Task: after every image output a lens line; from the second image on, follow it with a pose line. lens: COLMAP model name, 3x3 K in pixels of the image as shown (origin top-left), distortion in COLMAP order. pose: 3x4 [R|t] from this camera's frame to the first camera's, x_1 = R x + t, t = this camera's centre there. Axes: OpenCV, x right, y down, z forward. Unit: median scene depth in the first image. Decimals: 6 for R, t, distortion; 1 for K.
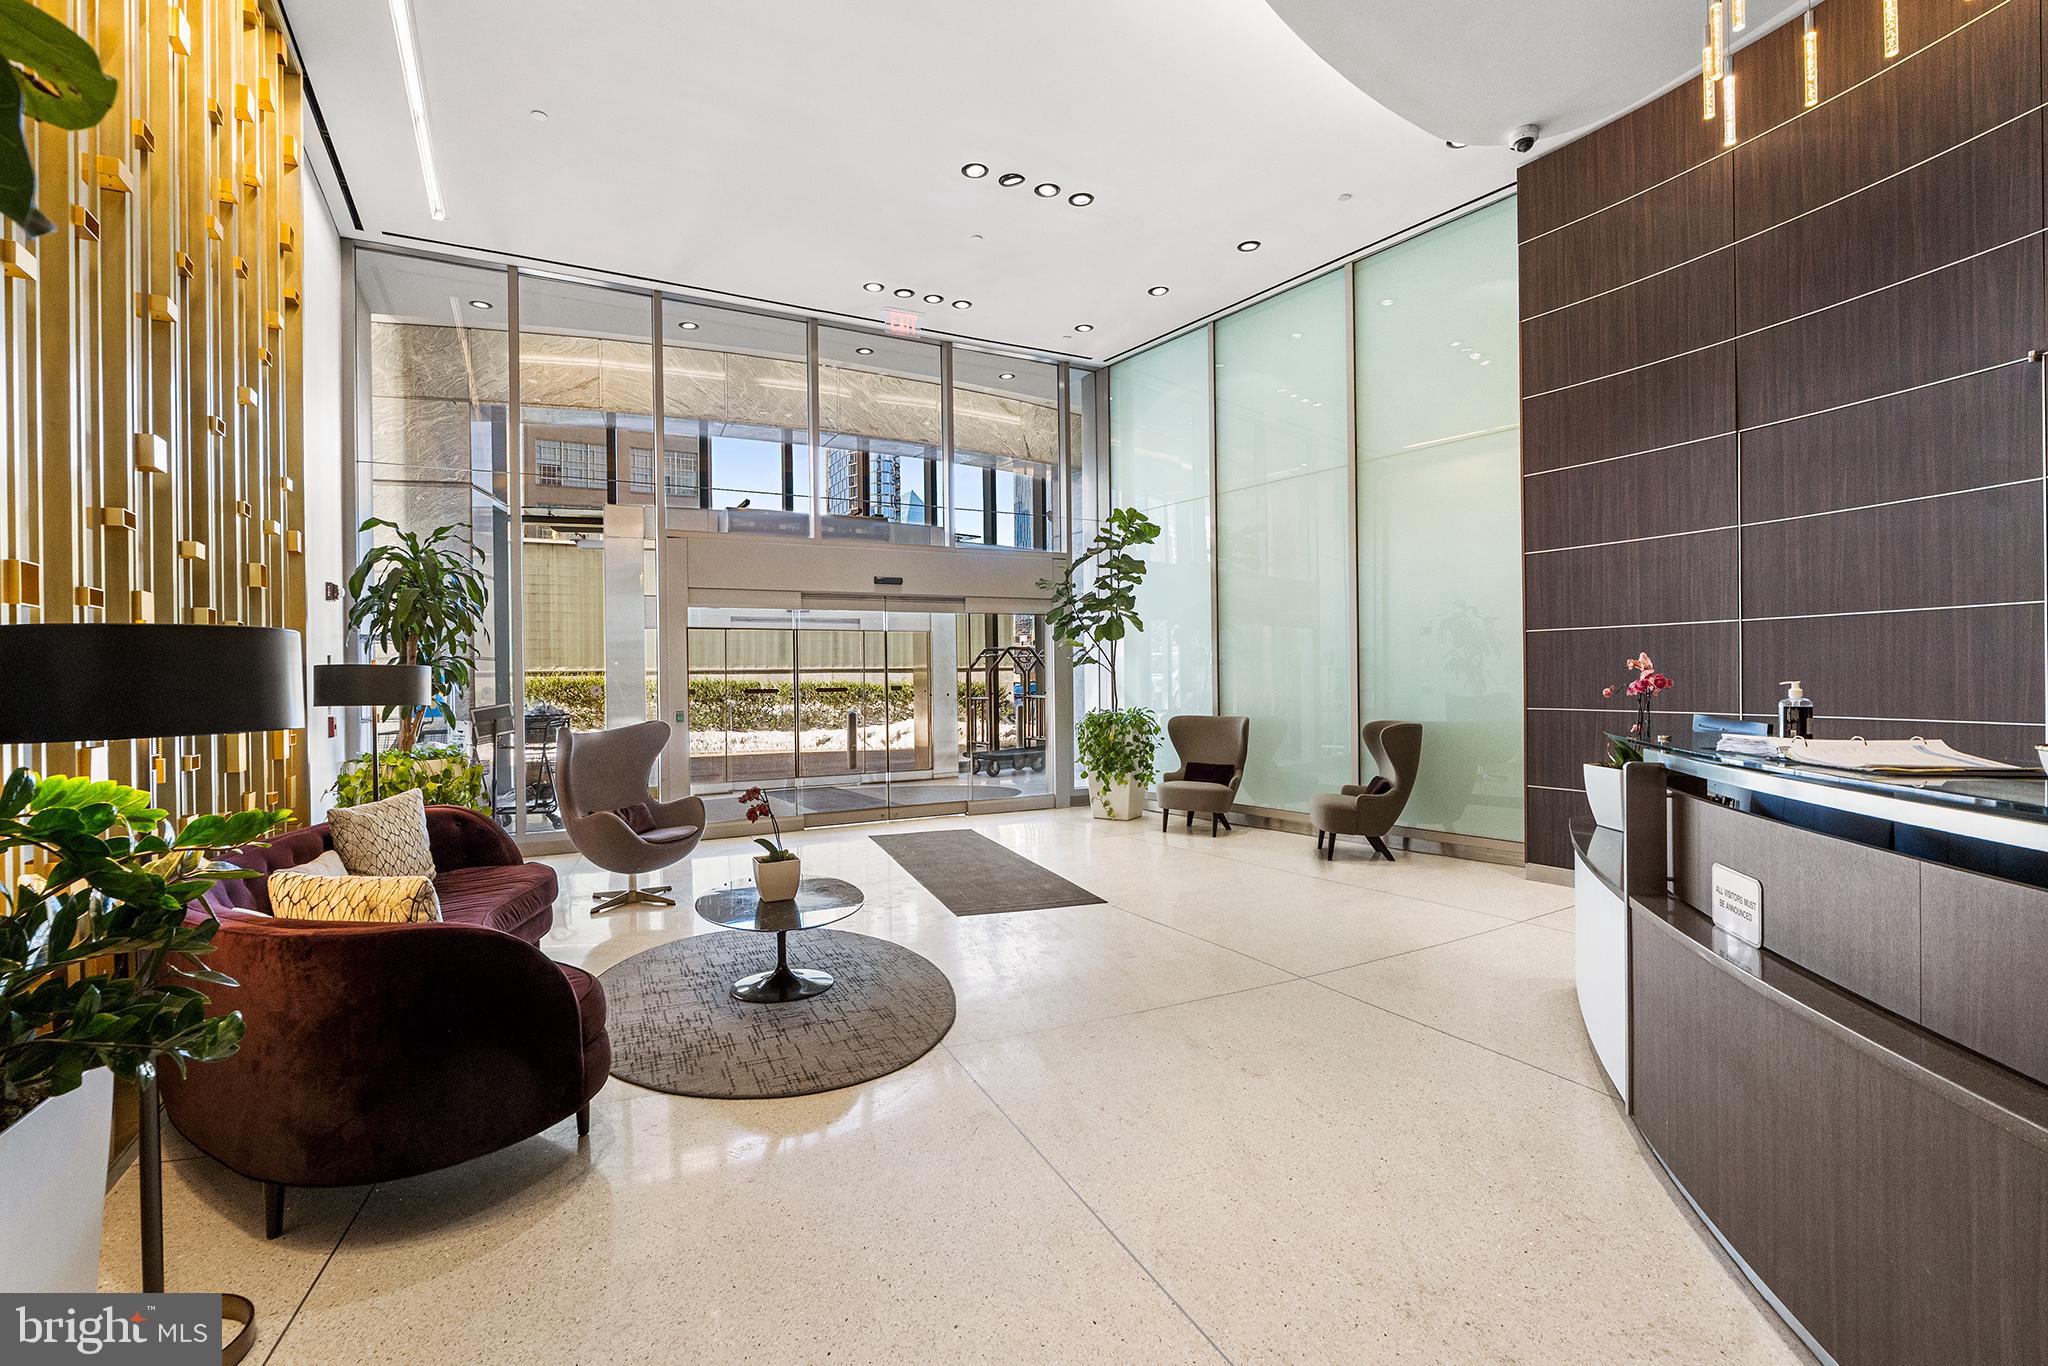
lens RADIAL K [[918.9, 0, 1024.0], [0, 918.9, 683.0], [0, 0, 1]] dist [-0.003010, 0.000448]
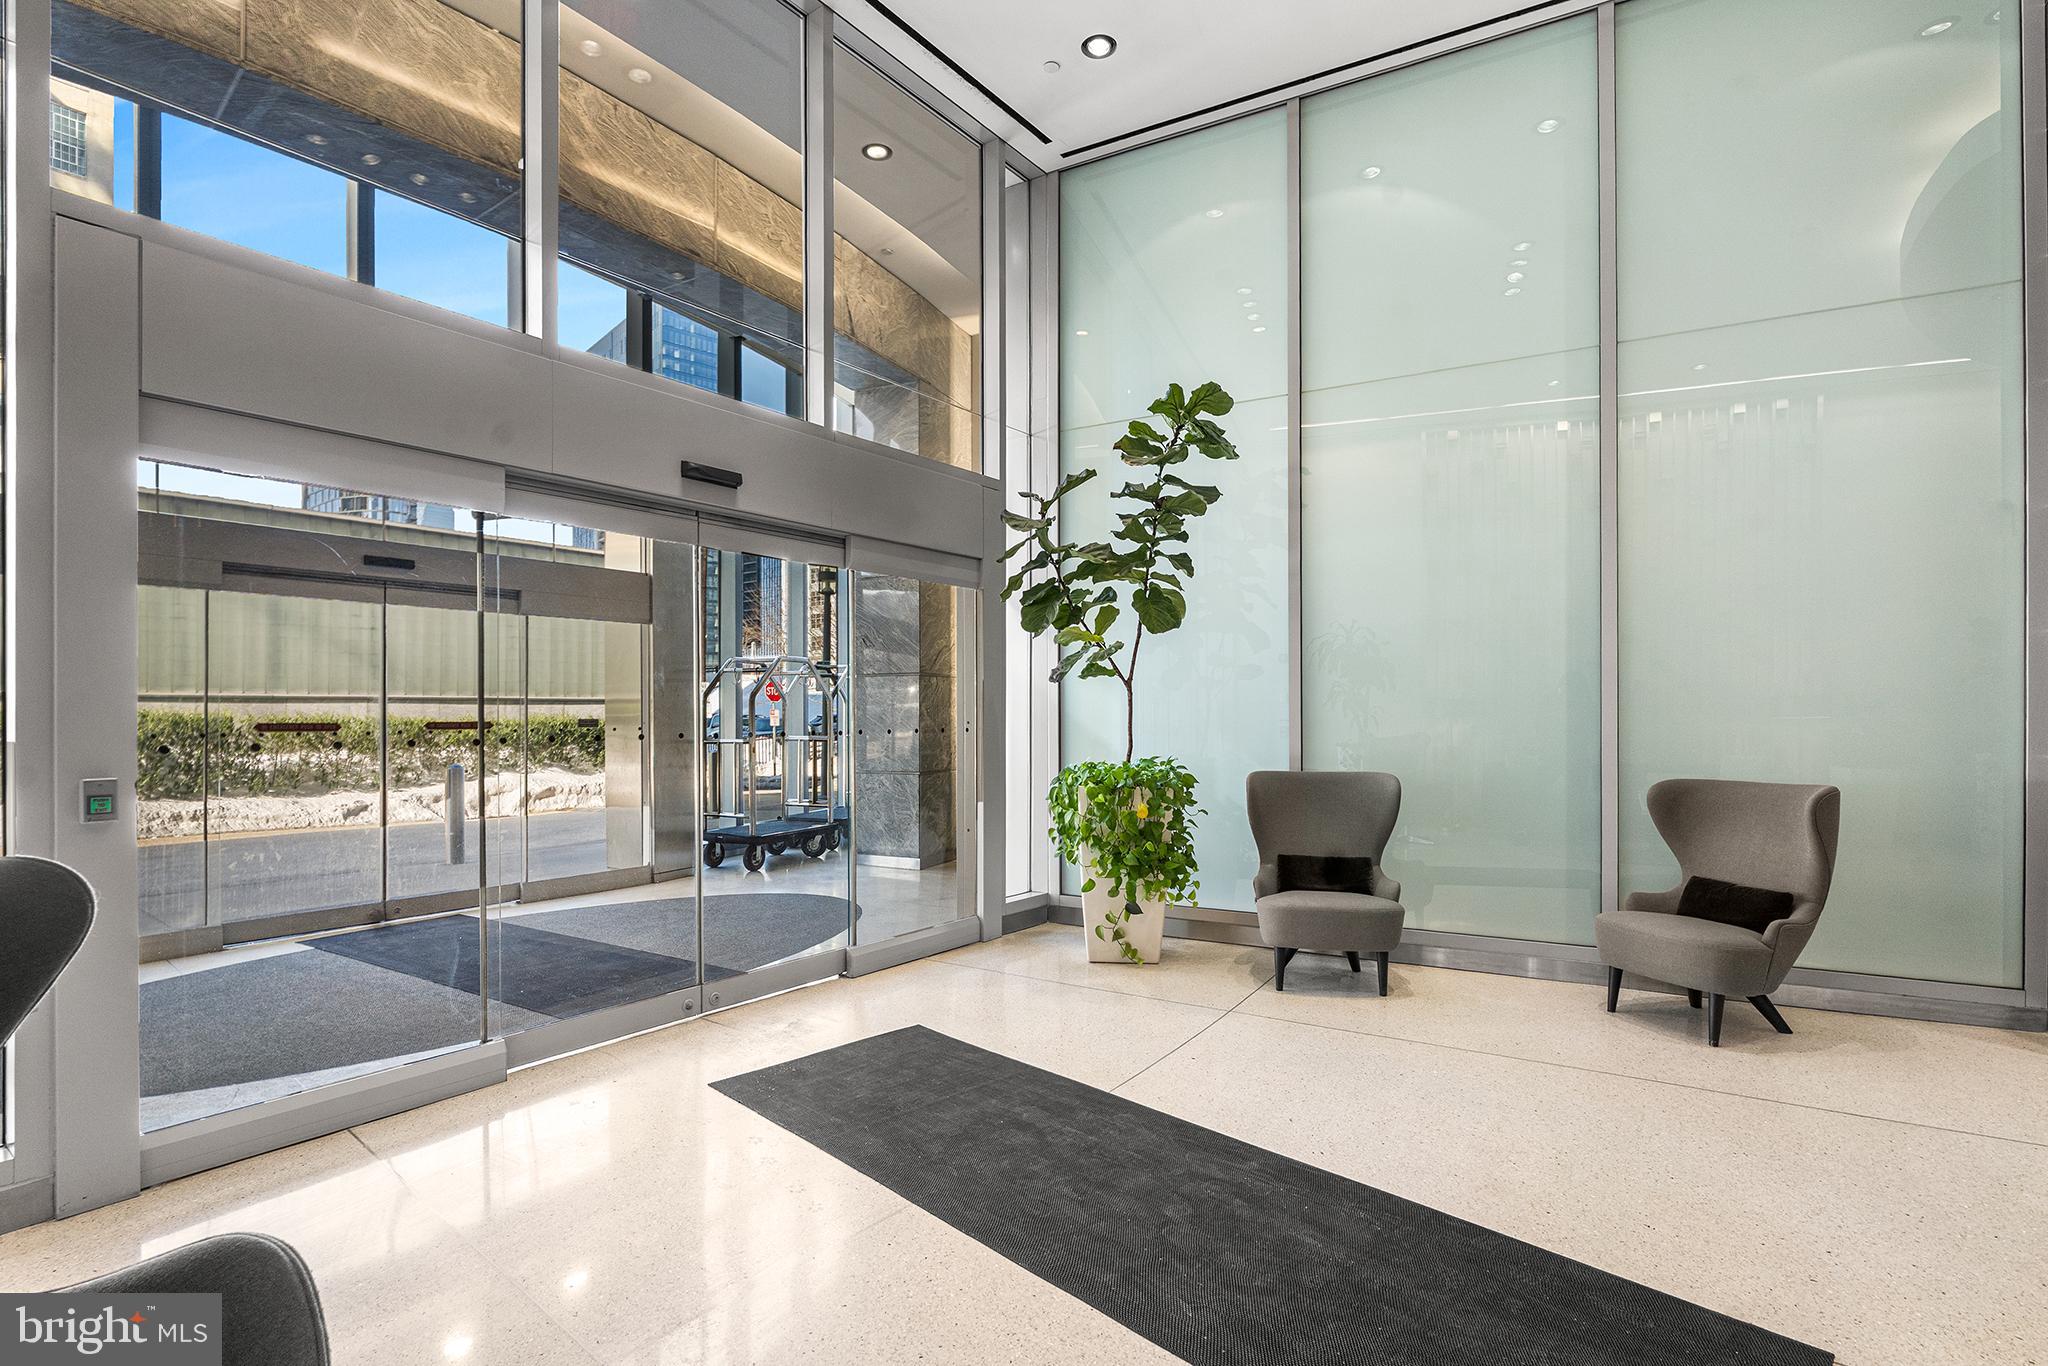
lens RADIAL K [[997.5, 0, 1020.2], [0, 997.5, 725.4], [0, 0, 1]] dist [0.000385, 0.000053]
pose [[0.911123, 0.014481, 0.411881, -0.210424], [-0.011761, 0.999889, -0.009139, 0.013962], [-0.411967, 0.003482, 0.911192, 0.495499]]
